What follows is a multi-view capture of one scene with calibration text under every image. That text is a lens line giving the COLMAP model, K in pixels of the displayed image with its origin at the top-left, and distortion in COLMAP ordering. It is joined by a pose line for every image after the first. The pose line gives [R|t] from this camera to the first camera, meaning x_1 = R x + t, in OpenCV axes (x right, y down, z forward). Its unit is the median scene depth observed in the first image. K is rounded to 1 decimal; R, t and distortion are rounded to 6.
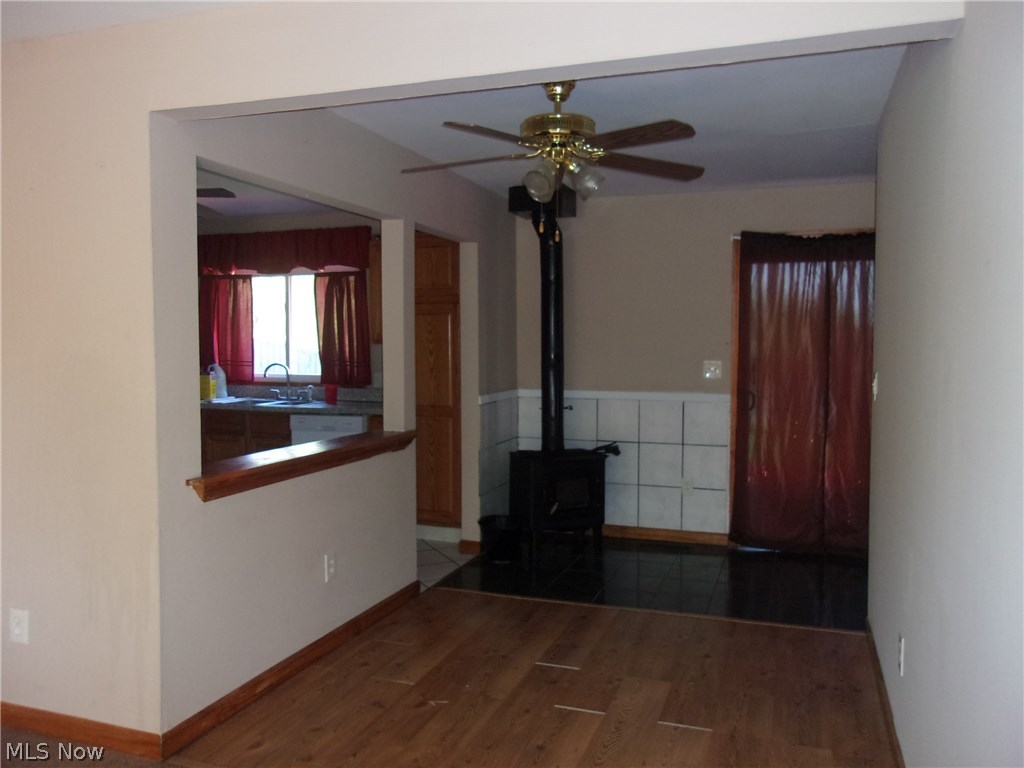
lens RADIAL K [[813.0, 0, 515.5], [0, 813.0, 386.2], [0, 0, 1]] dist [-0.000629, 0.011866]
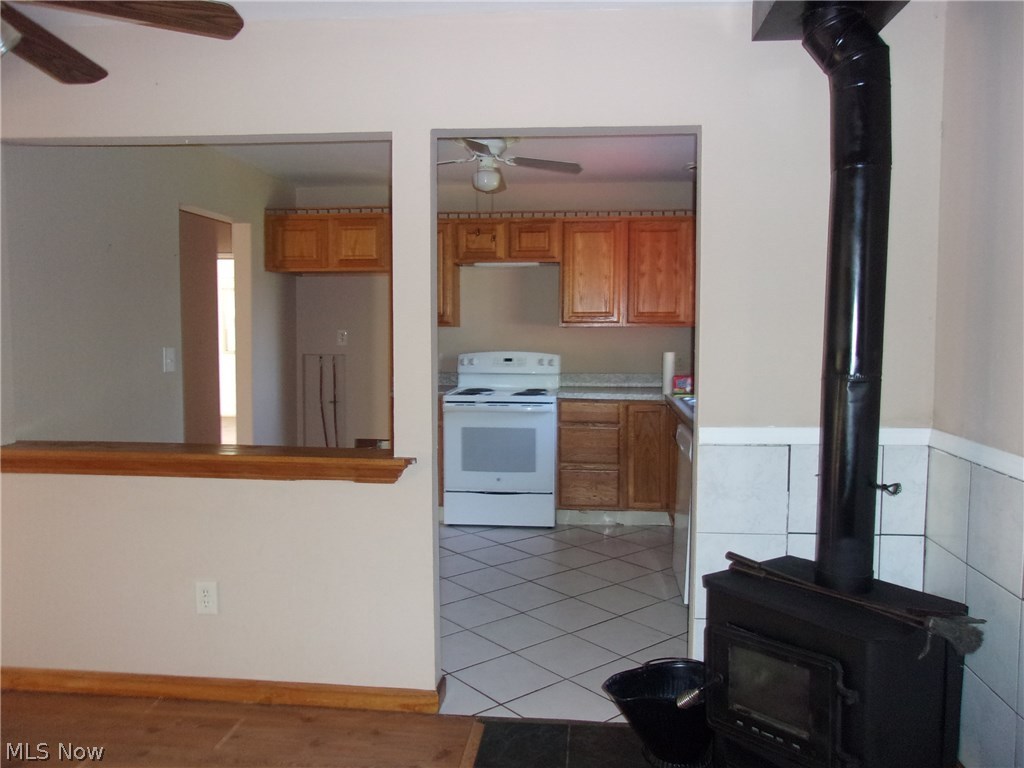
lens RADIAL K [[813.0, 0, 515.5], [0, 813.0, 386.2], [0, 0, 1]] dist [-0.000629, 0.011866]
pose [[0.226690, 0.070500, -0.971412, 0.418420], [-0.054809, 0.996720, 0.059547, -0.036442], [0.972424, 0.039743, 0.229810, 0.756263]]
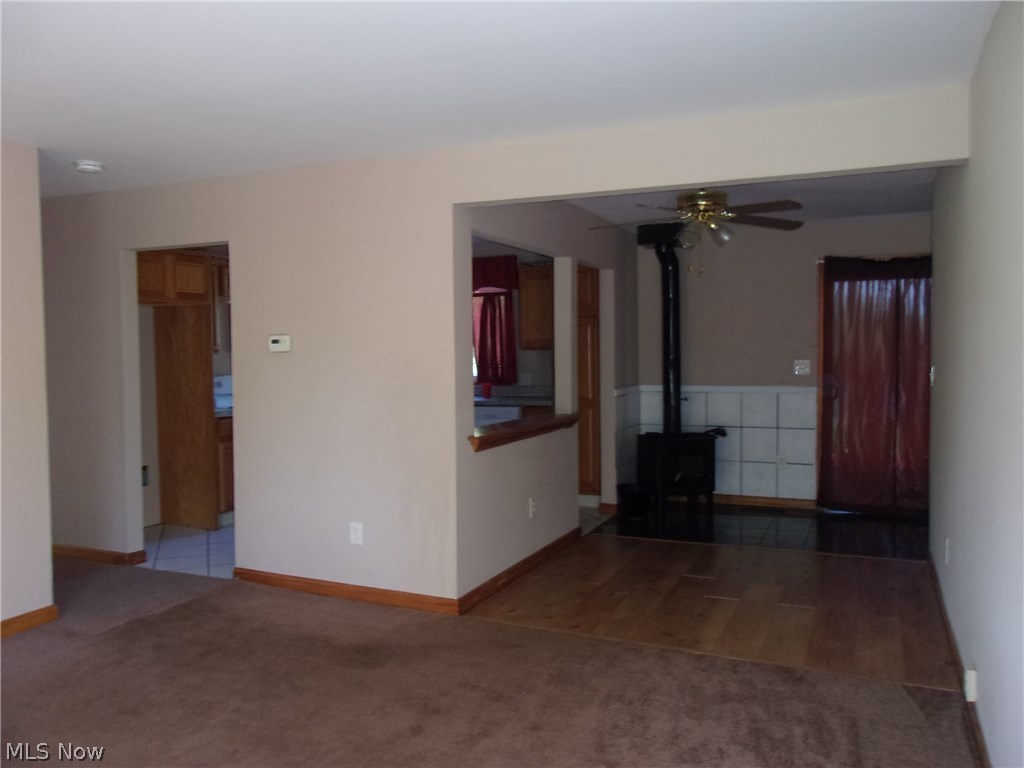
lens RADIAL K [[813.0, 0, 515.5], [0, 813.0, 386.2], [0, 0, 1]] dist [-0.000629, 0.011866]
pose [[0.996932, -0.007432, -0.077919, -0.099921], [0.006752, 0.999937, -0.008992, 0.016788], [0.077981, 0.008438, 0.996919, -0.279134]]
